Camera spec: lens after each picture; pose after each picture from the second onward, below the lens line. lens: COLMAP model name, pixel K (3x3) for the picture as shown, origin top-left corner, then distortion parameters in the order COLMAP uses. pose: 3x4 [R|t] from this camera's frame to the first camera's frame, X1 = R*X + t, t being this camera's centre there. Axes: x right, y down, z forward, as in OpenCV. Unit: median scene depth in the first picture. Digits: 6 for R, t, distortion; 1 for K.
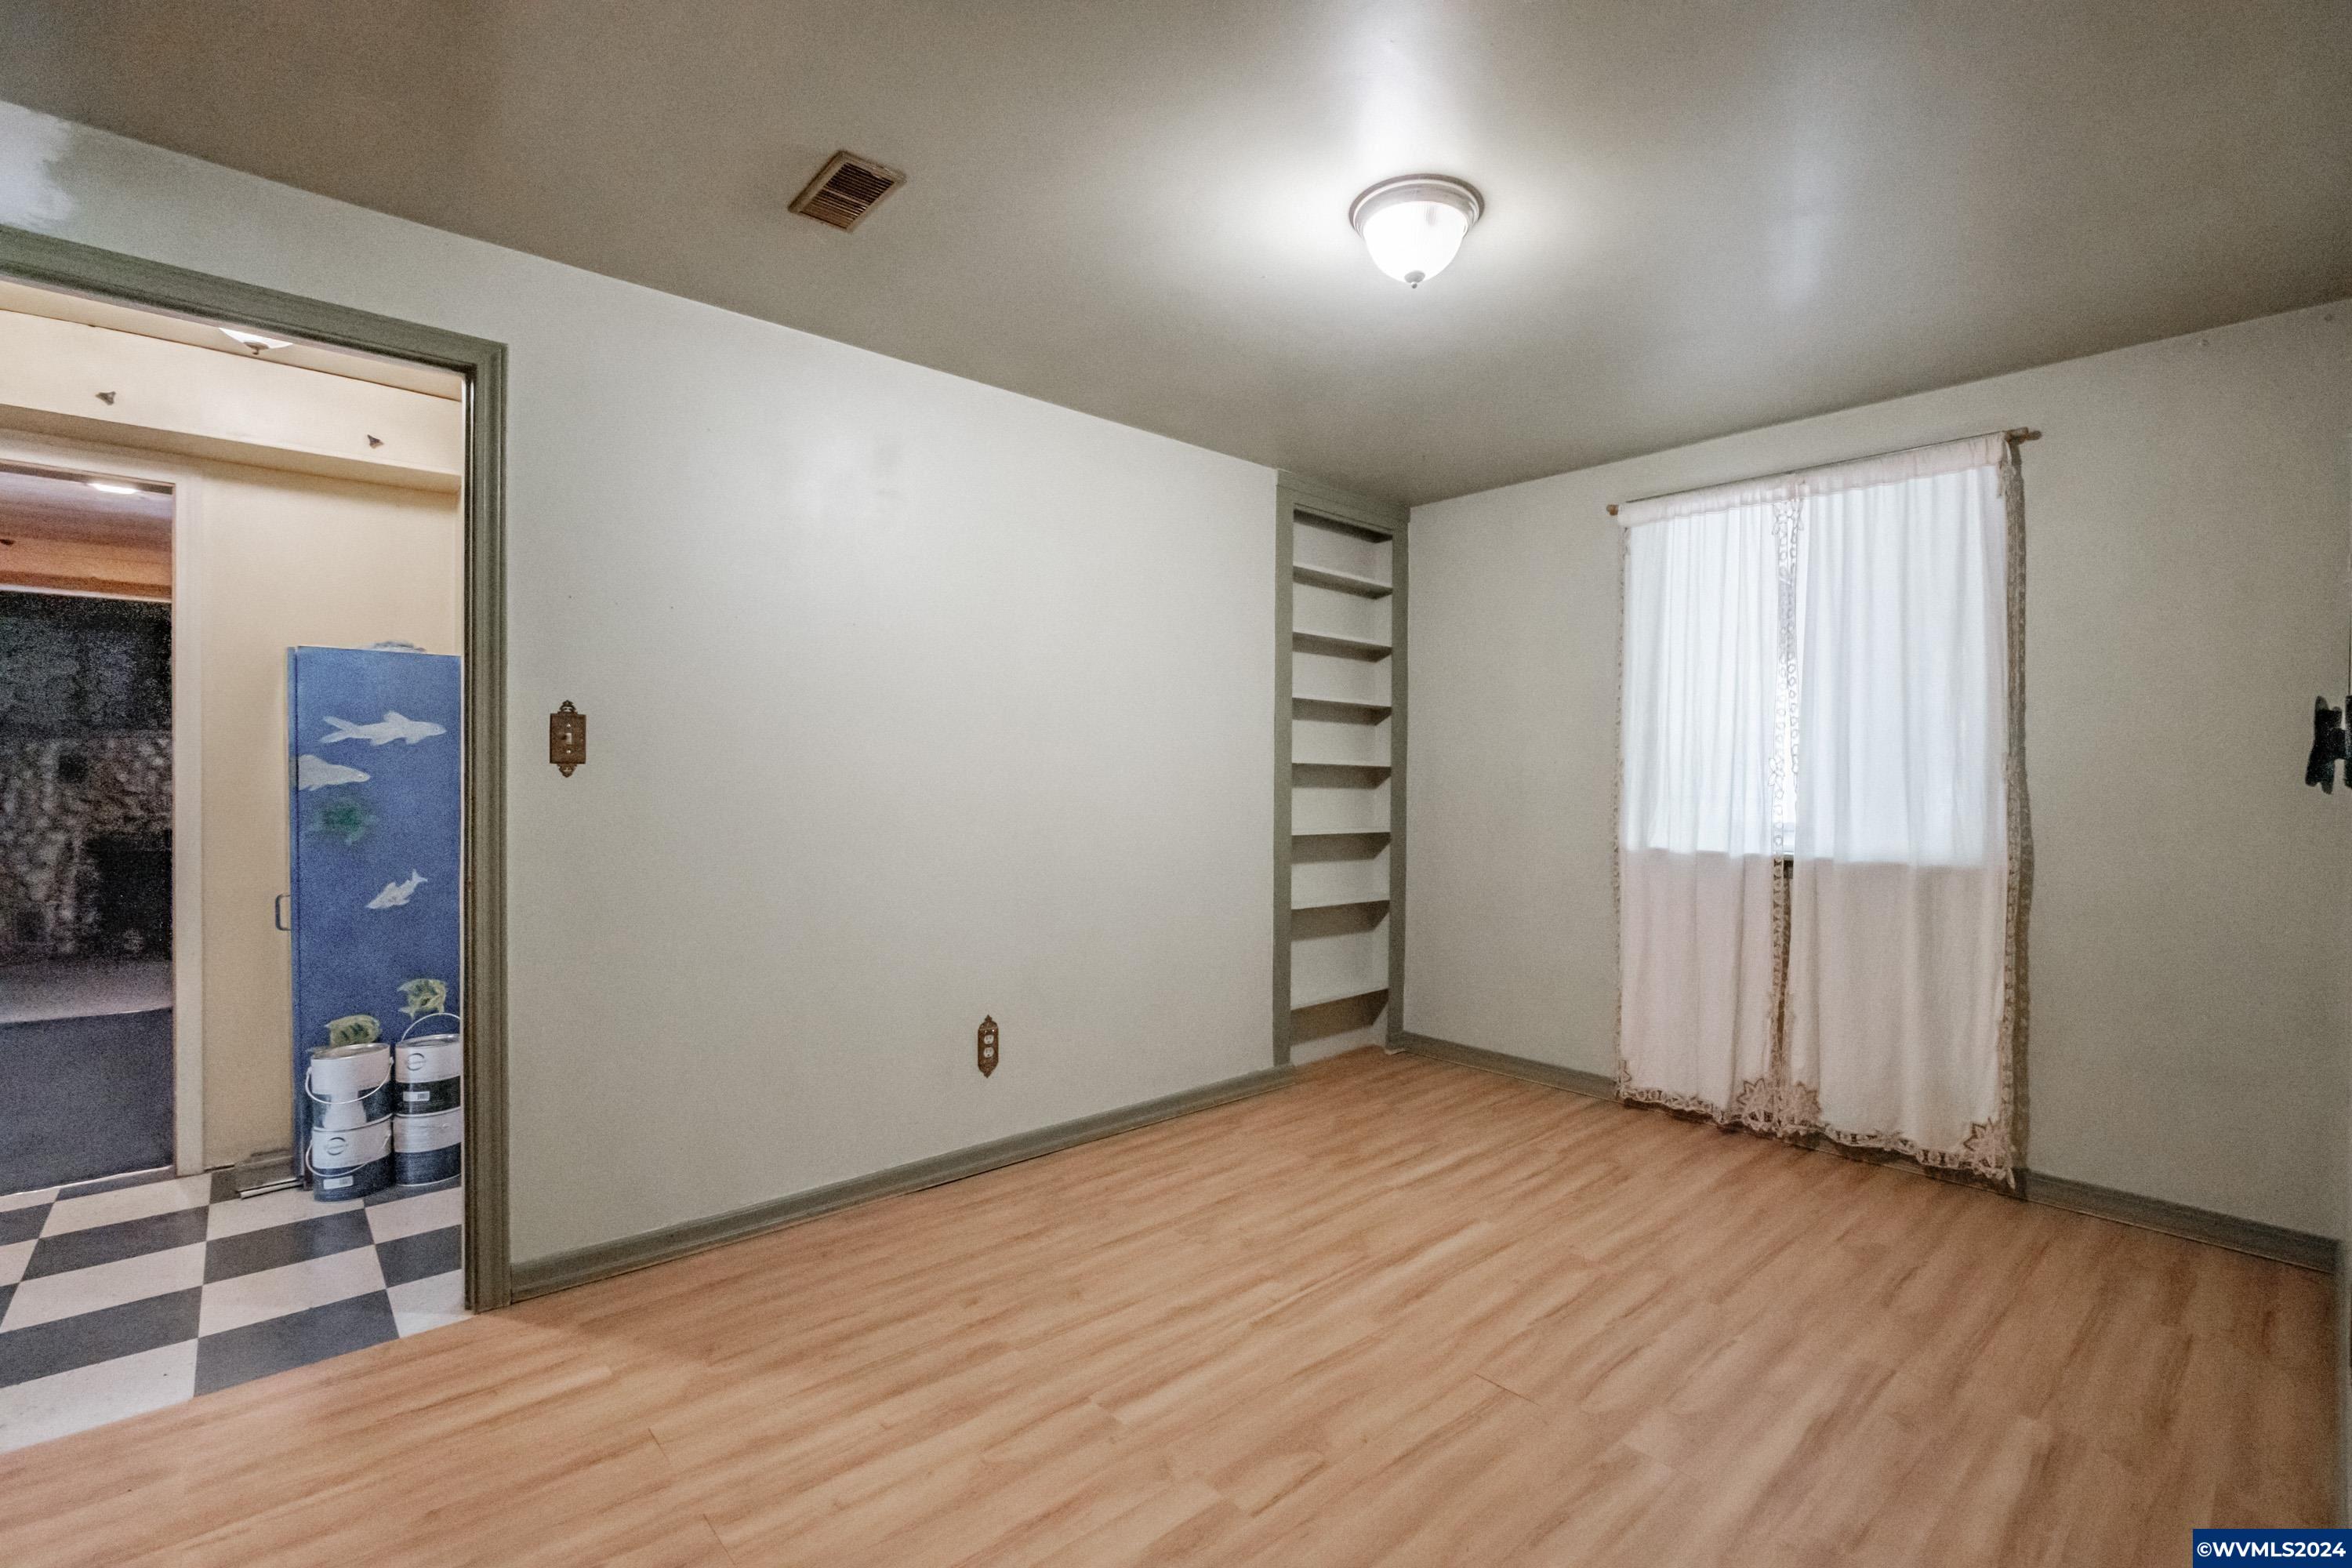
lens RADIAL K [[1044.7, 0, 1261.8], [0, 1044.7, 788.3], [0, 0, 1]] dist [-0.011797, -0.000289]
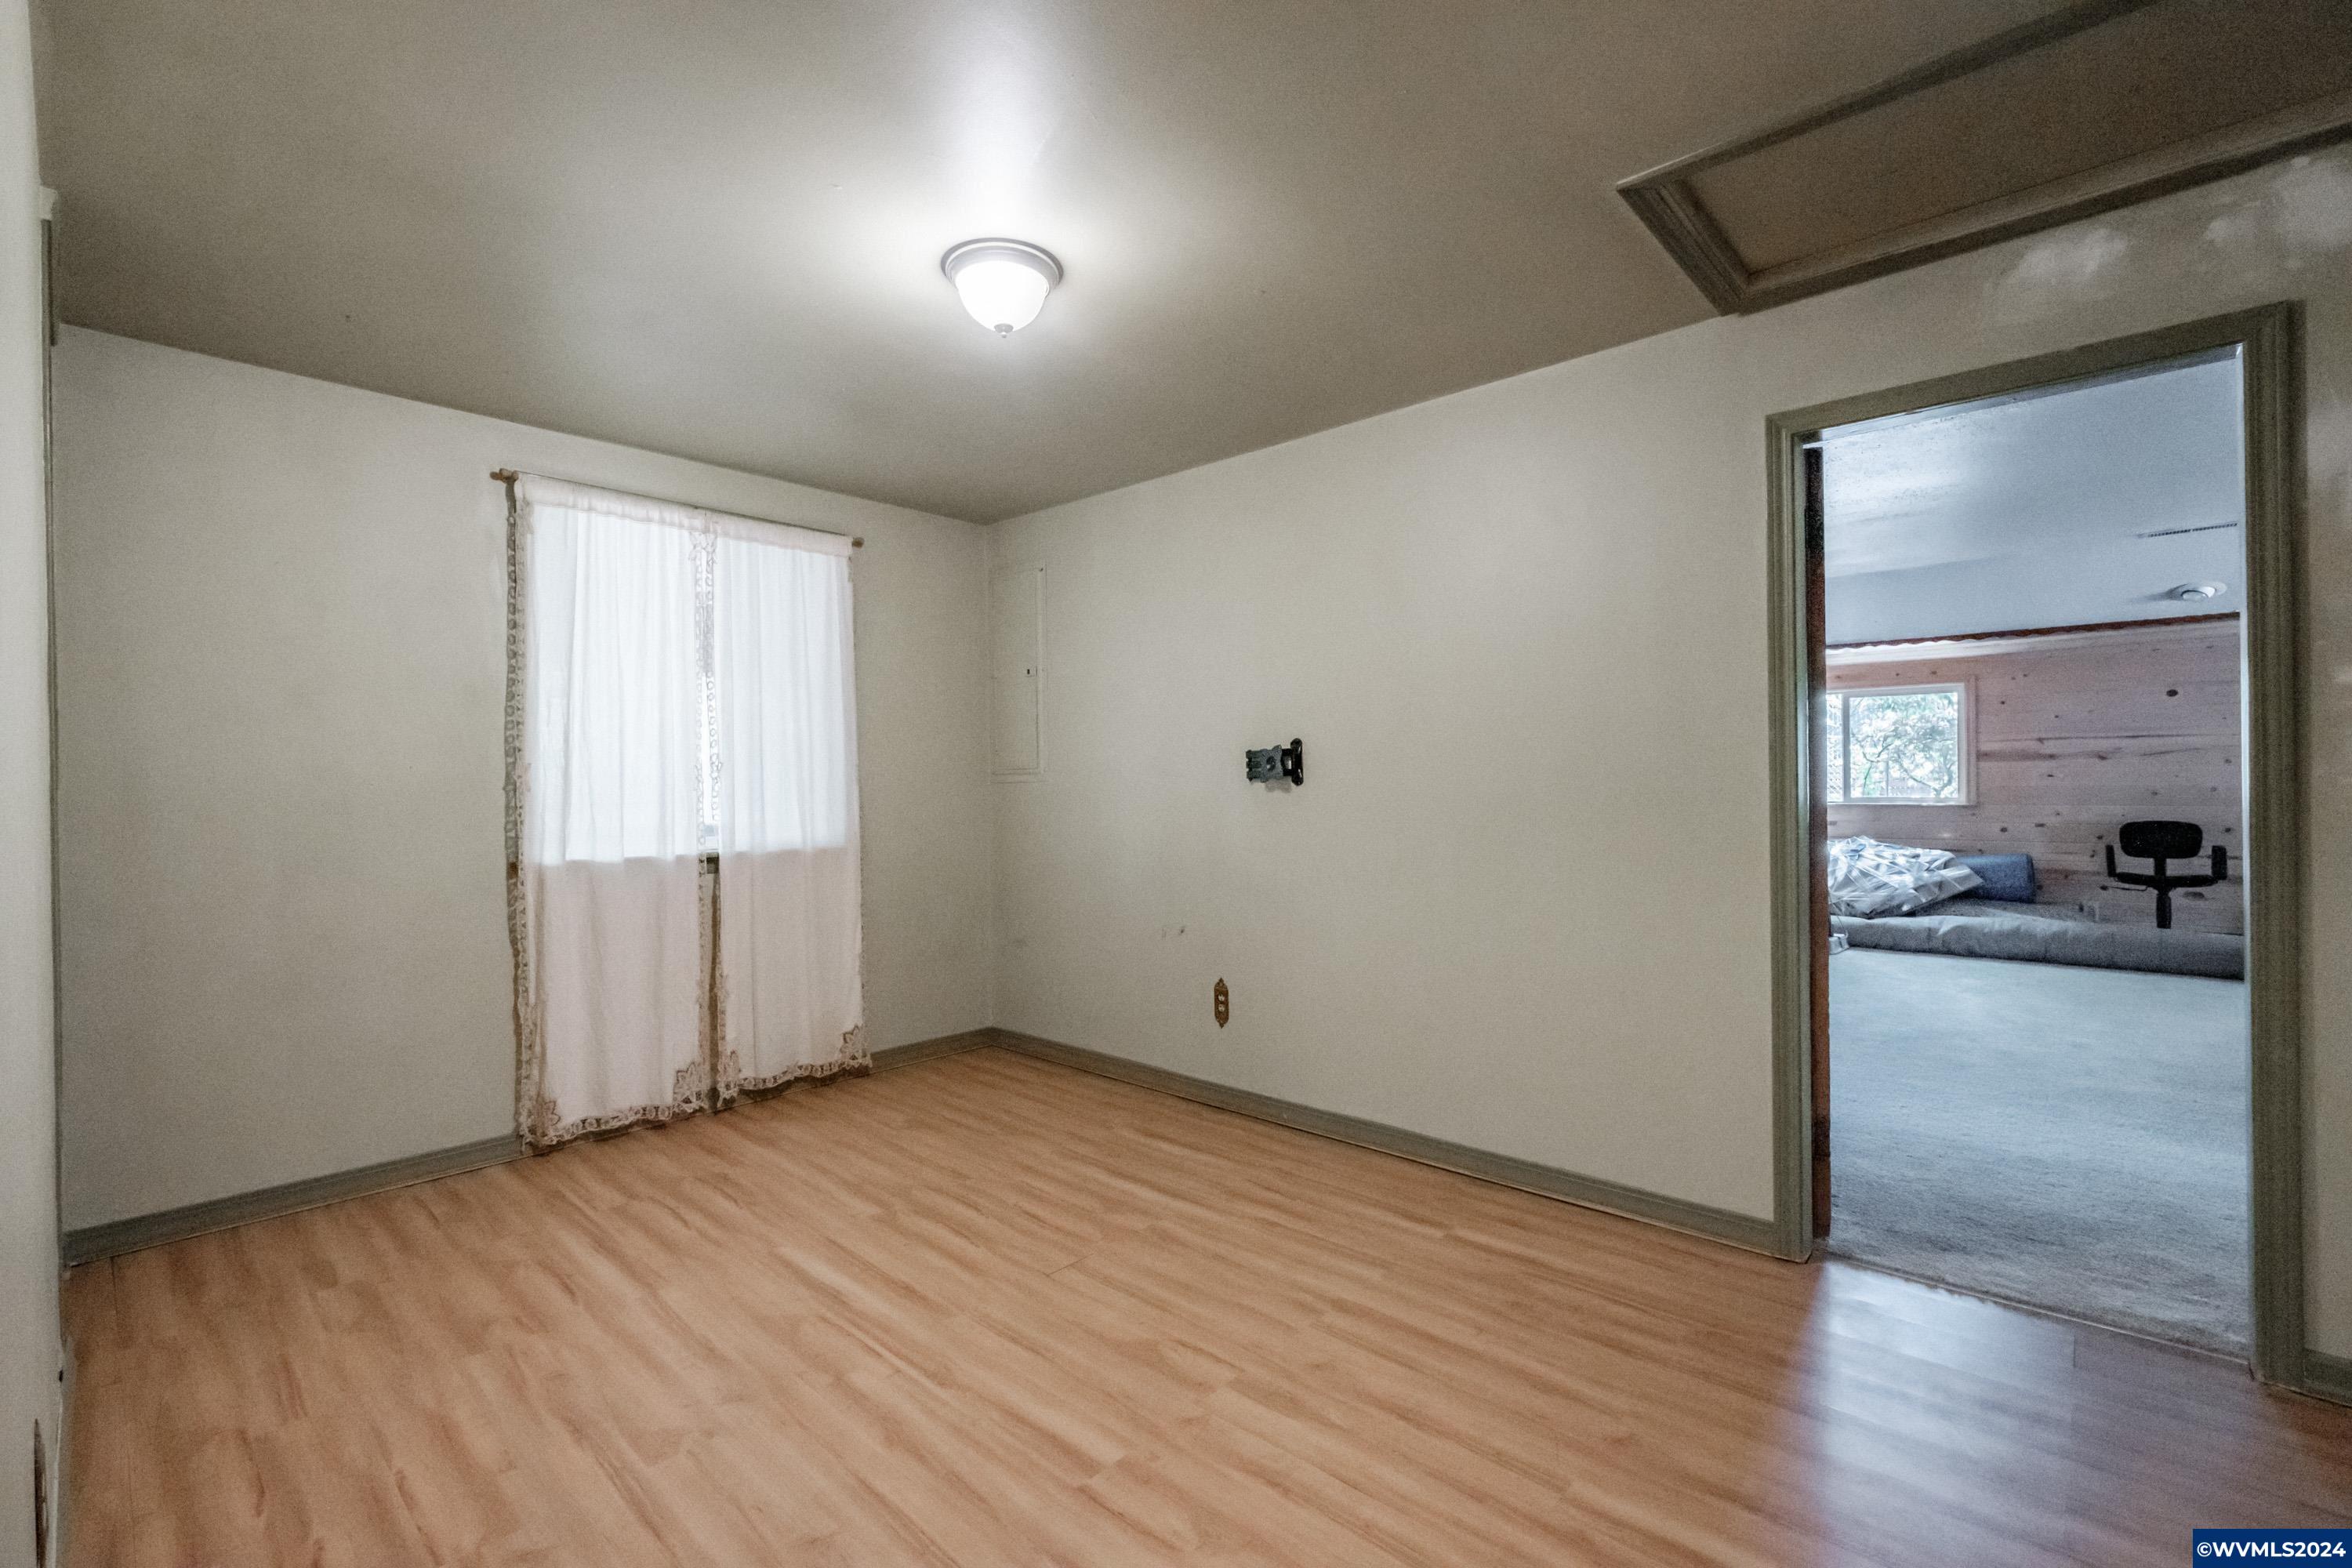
lens RADIAL K [[1011.7, 0, 1176.0], [0, 1011.7, 784.0], [0, 0, 1]] dist [-0.008928, -0.000399]
pose [[-0.055393, -0.006951, 0.998440, -0.682288], [0.023148, 0.999698, 0.008244, -0.007190], [-0.998196, 0.023569, -0.055215, 0.640660]]
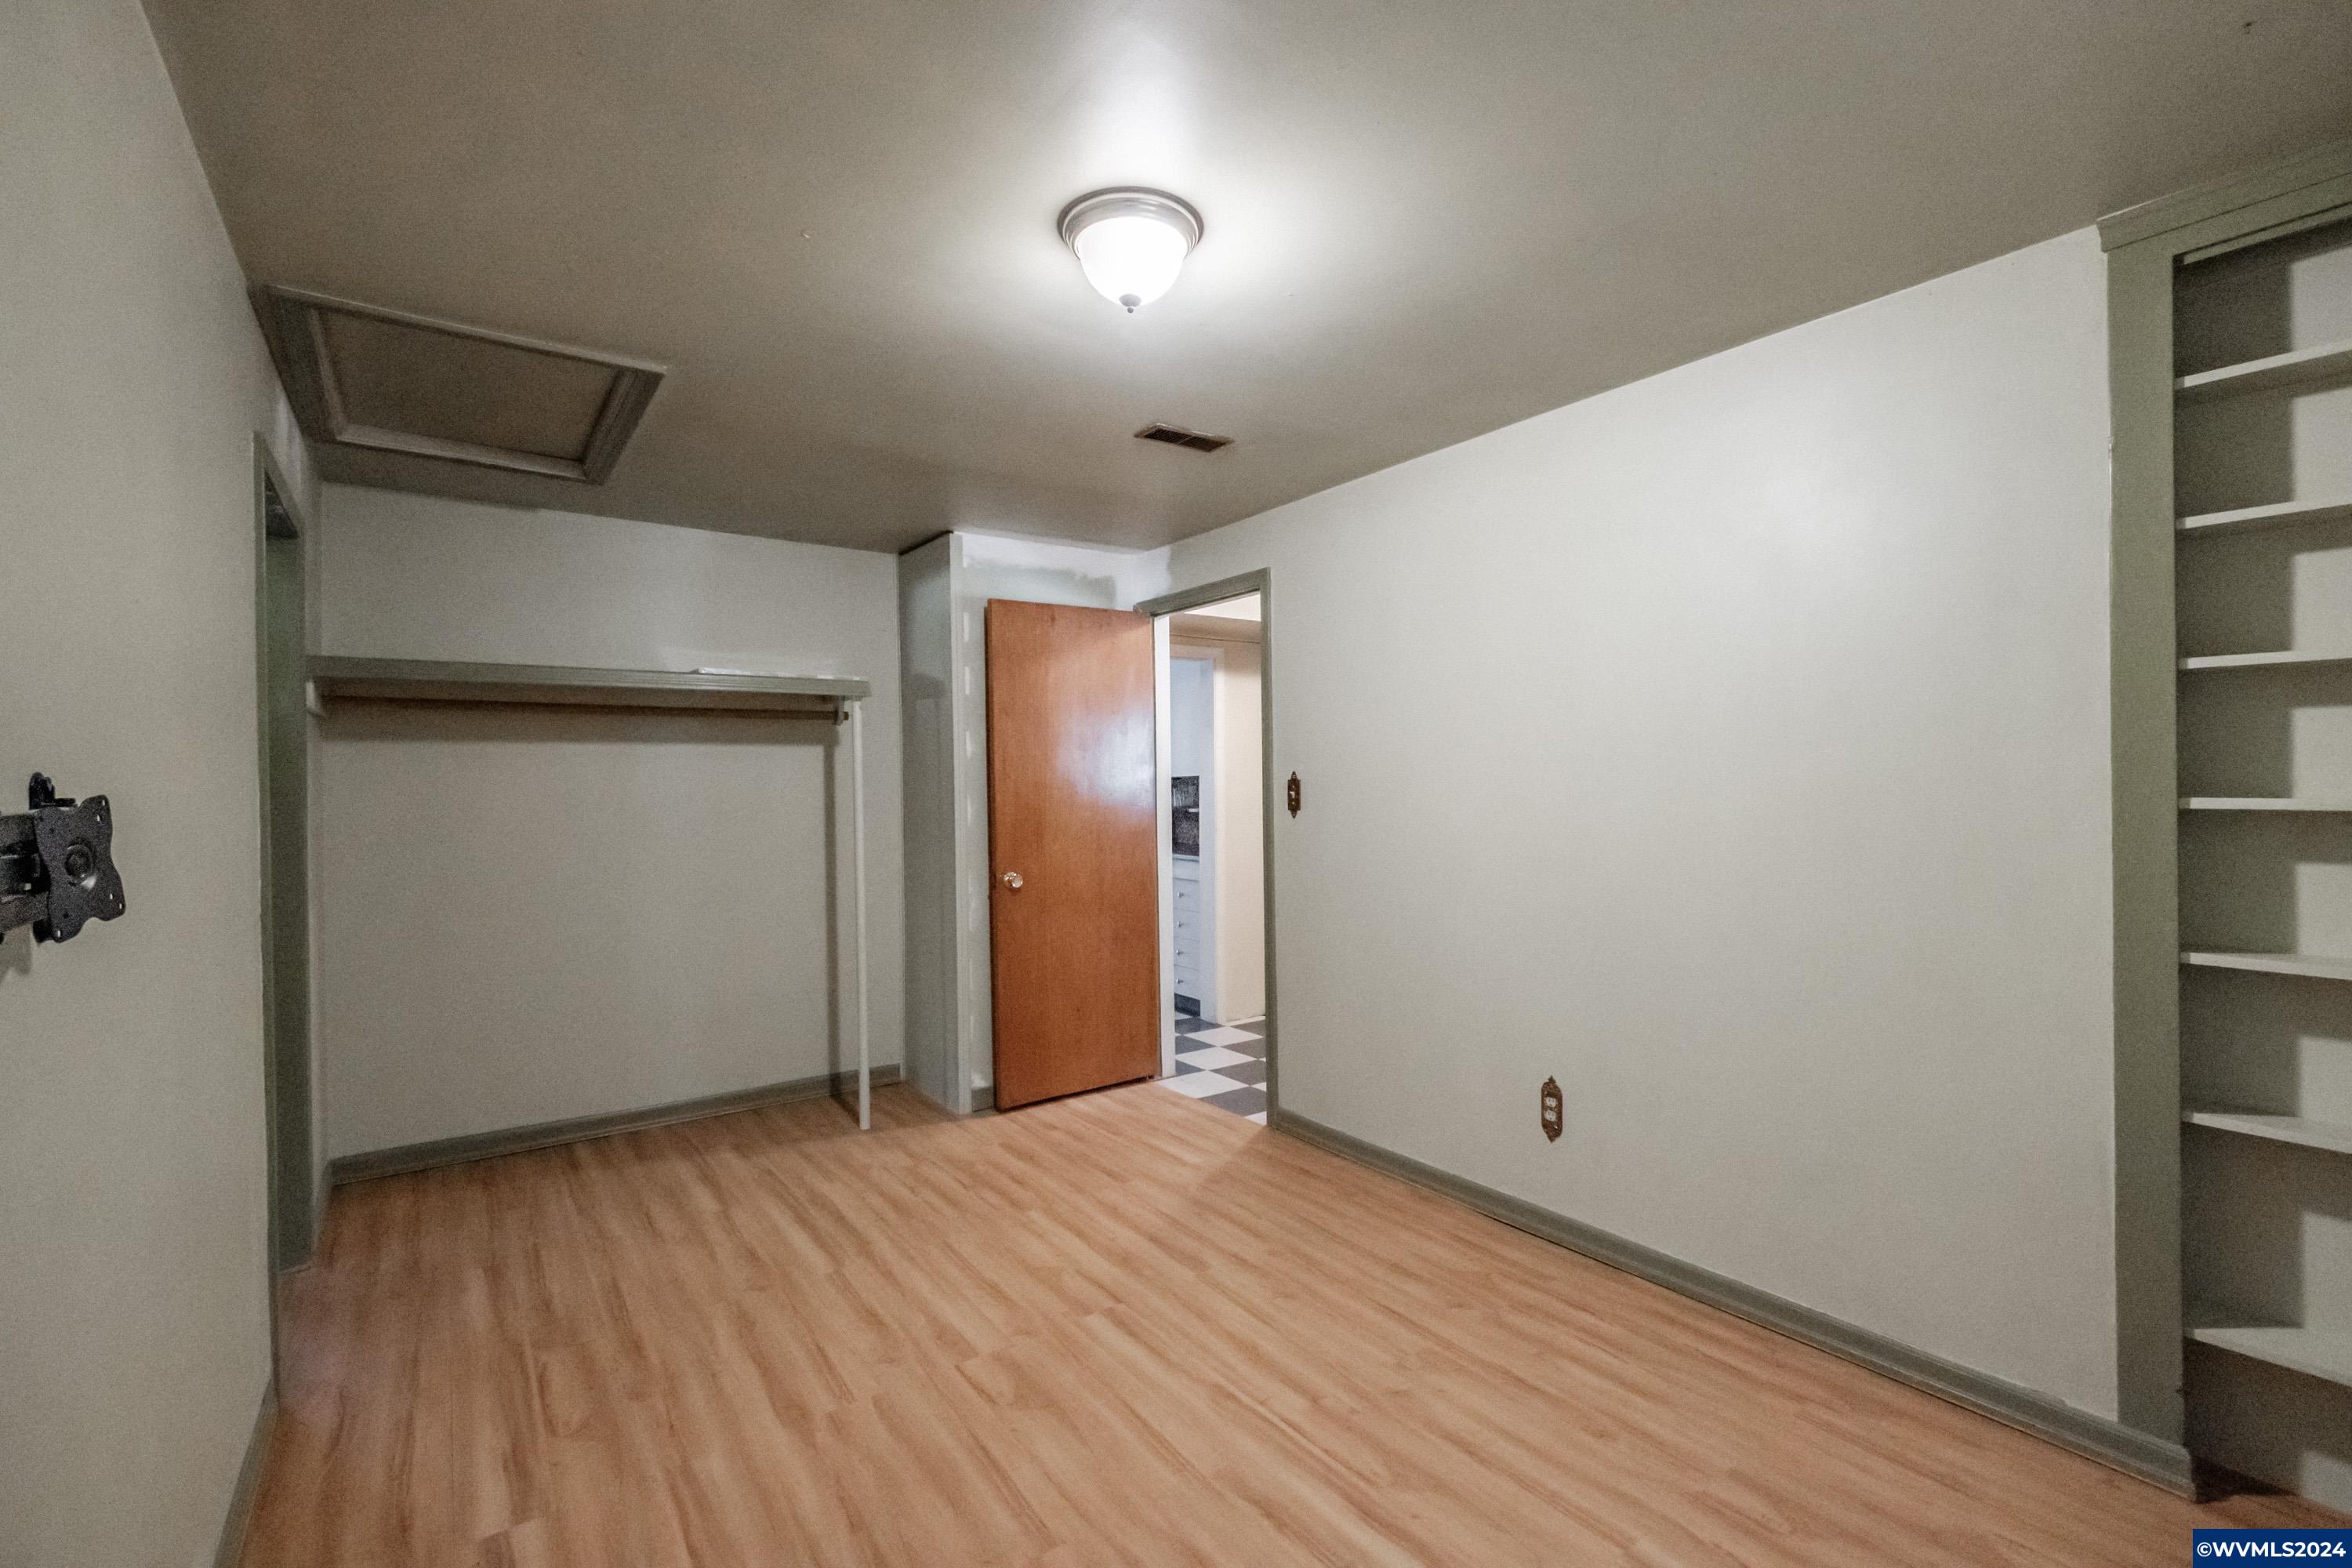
lens RADIAL K [[1011.7, 0, 1176.0], [0, 1011.7, 784.0], [0, 0, 1]] dist [-0.008928, -0.000399]
pose [[-0.146819, -0.007436, -0.989135, 0.736258], [-0.001899, 0.999972, -0.007235, -0.042376], [0.989162, 0.000816, -0.146829, 0.846054]]
